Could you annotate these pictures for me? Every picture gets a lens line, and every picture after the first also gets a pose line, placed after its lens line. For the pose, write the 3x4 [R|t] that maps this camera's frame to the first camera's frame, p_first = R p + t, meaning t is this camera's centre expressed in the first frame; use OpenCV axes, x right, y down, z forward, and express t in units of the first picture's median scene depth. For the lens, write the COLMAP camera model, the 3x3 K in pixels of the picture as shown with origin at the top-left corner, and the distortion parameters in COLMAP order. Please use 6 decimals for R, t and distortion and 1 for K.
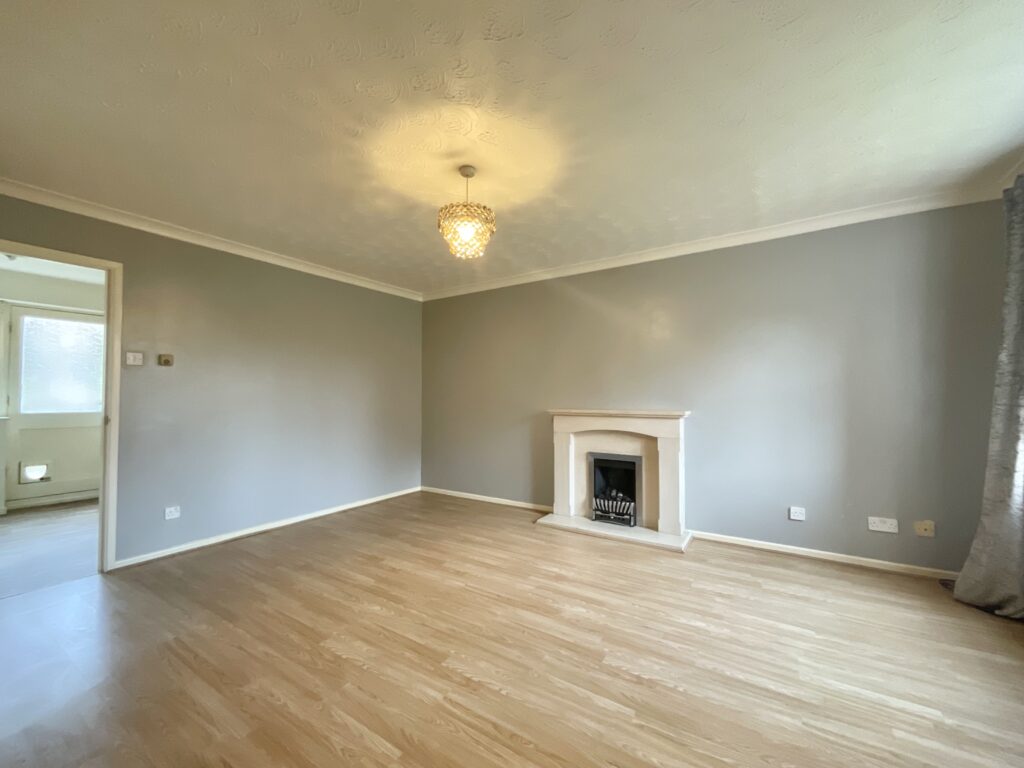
lens RADIAL K [[417.0, 0, 512.0], [0, 417.0, 384.0], [0, 0, 1]] dist [-0.001296, 0.000129]
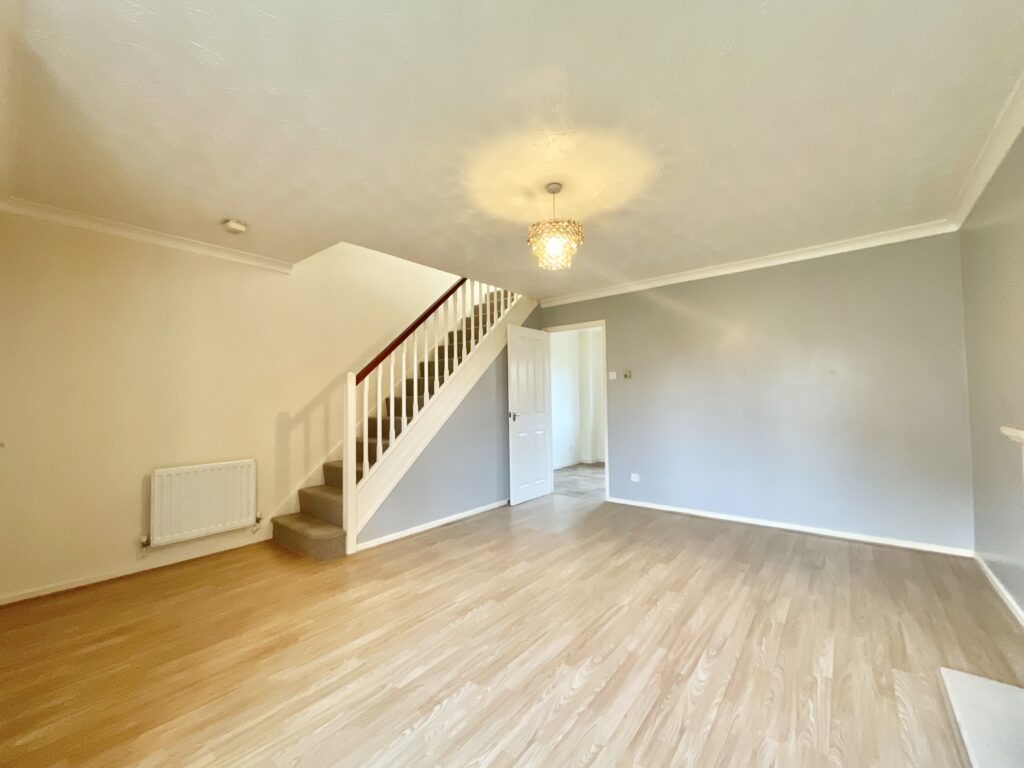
lens RADIAL K [[417.0, 0, 512.0], [0, 417.0, 384.0], [0, 0, 1]] dist [-0.001296, 0.000129]
pose [[-0.108988, -0.036201, -0.993384, 0.948667], [0.046887, 0.998037, -0.041514, 0.026127], [0.992937, -0.051102, -0.107077, 0.992800]]
